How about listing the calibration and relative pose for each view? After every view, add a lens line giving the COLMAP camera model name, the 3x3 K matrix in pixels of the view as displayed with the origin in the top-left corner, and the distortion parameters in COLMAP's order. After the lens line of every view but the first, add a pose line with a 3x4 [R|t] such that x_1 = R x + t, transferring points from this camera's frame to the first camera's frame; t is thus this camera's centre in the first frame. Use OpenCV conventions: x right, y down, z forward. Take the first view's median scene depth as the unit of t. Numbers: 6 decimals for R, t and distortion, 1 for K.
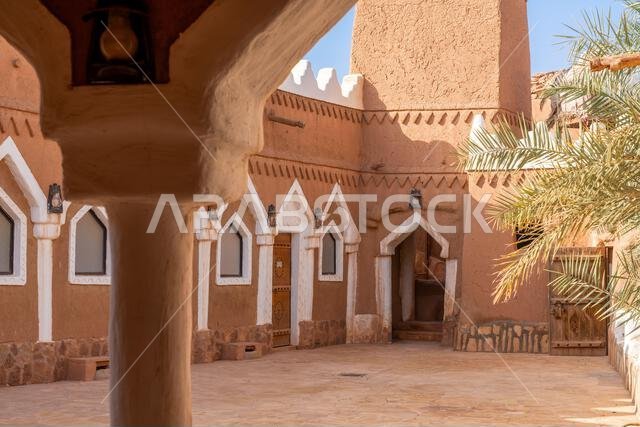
lens RADIAL K [[1358.0, 0, 320.0], [0, 1358.0, 213.5], [0, 0, 1]] dist [0.019876, 0.182614]
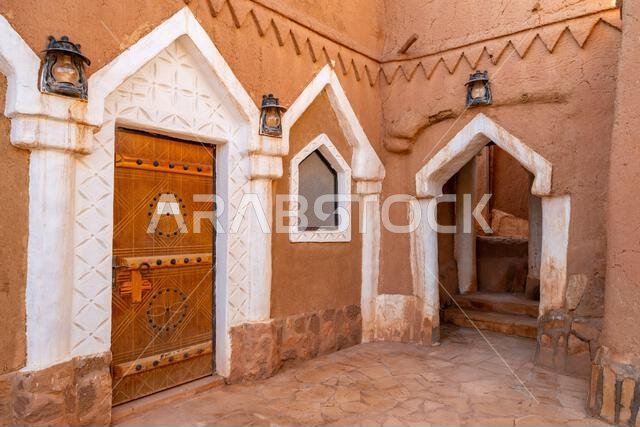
lens RADIAL K [[422.6, 0, 320.0], [0, 422.6, 213.5], [0, 0, 1]] dist [0.002815, 0.000677]
pose [[0.964725, -0.020479, -0.262461, 0.052546], [0.020277, 0.999788, -0.003476, 0.038009], [0.262477, -0.001968, 0.964936, 0.815752]]
